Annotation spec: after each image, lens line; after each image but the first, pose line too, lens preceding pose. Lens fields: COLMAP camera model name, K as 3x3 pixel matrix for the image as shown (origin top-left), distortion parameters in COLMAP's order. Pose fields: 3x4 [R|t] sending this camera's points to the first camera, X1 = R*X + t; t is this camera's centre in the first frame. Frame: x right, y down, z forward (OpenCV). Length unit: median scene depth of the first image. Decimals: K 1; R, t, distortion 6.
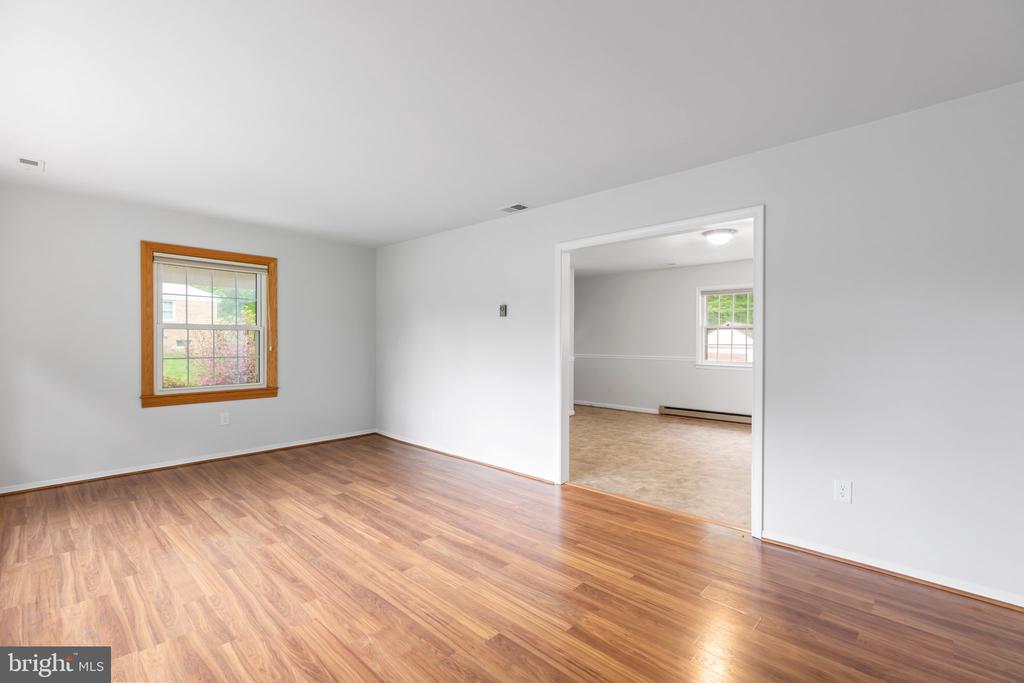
lens RADIAL K [[460.0, 0, 512.3], [0, 460.0, 338.4], [0, 0, 1]] dist [0.001398, 0.001820]
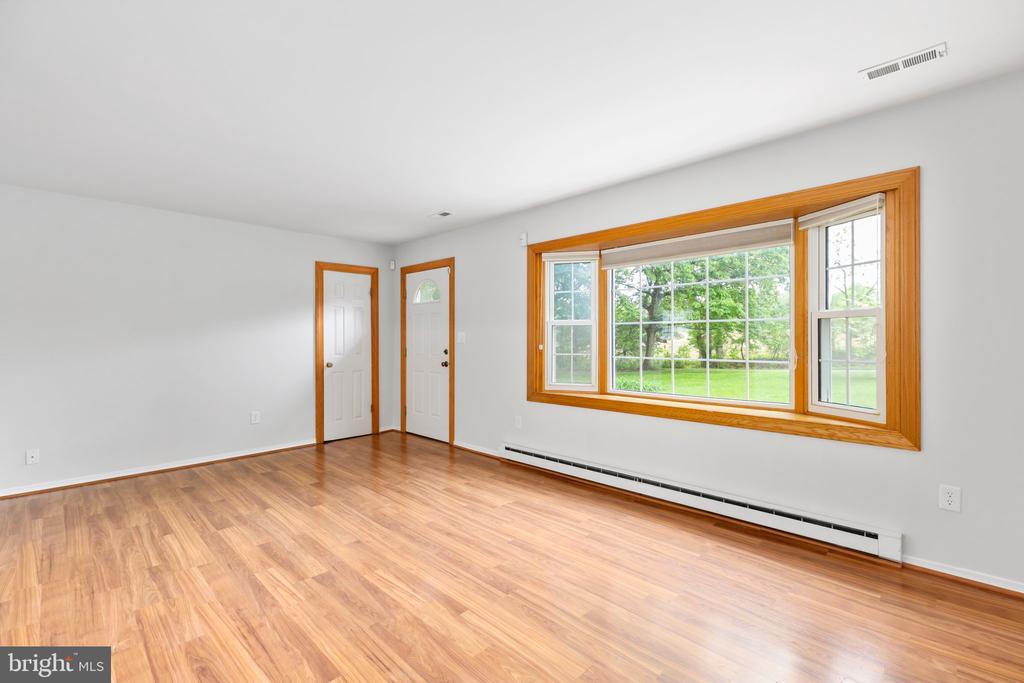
lens RADIAL K [[460.0, 0, 518.6], [0, 460.0, 339.0], [0, 0, 1]] dist [0.001398, 0.001820]
pose [[-0.999884, 0.002656, 0.014978, -0.530477], [0.002696, 0.999993, 0.002639, 0.006179], [-0.014970, 0.002679, -0.999884, 1.730752]]
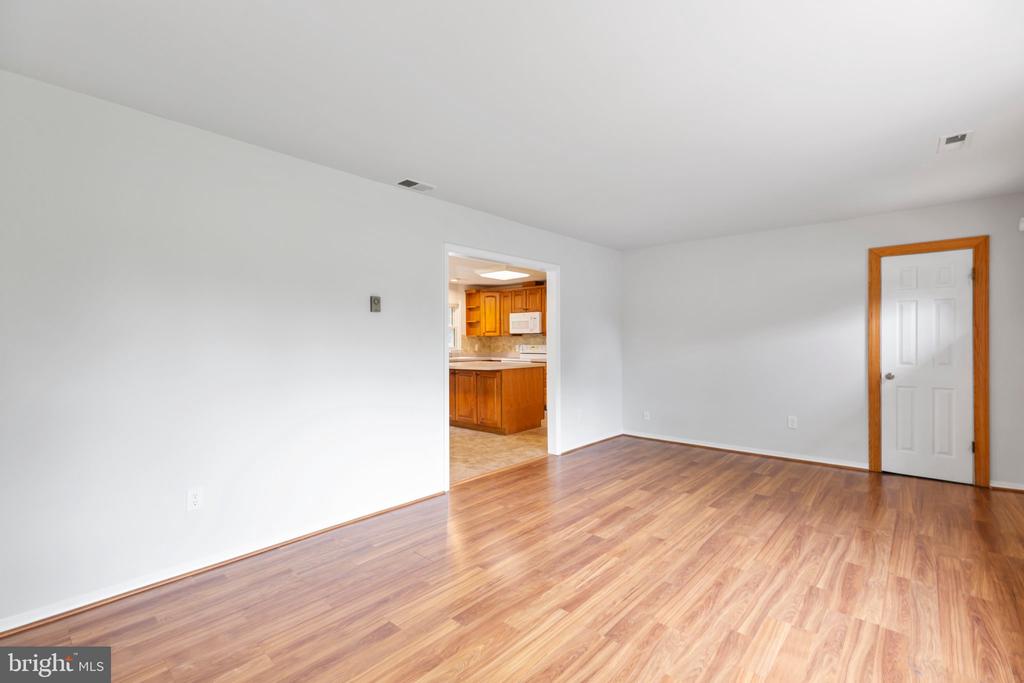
lens RADIAL K [[460.0, 0, 515.2], [0, 460.0, 338.2], [0, 0, 1]] dist [0.001398, 0.001820]
pose [[-0.032759, 0.004027, 0.999455, -1.140226], [0.000708, 0.999992, -0.004005, -0.002229], [-0.999463, 0.000577, -0.032762, 1.153108]]
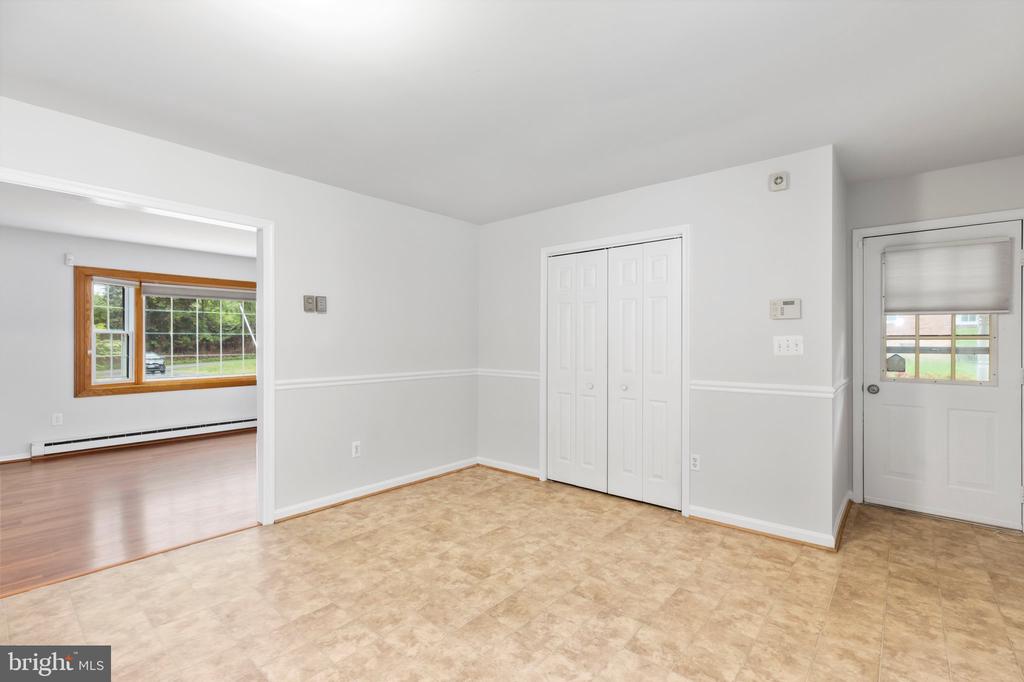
lens RADIAL K [[460.0, 0, 513.2], [0, 460.0, 338.2], [0, 0, 1]] dist [0.001398, 0.001820]
pose [[0.040524, -0.006679, -0.999156, 1.205790], [0.006462, 0.999958, -0.006422, 0.005894], [0.999158, -0.006197, 0.040566, 1.834190]]
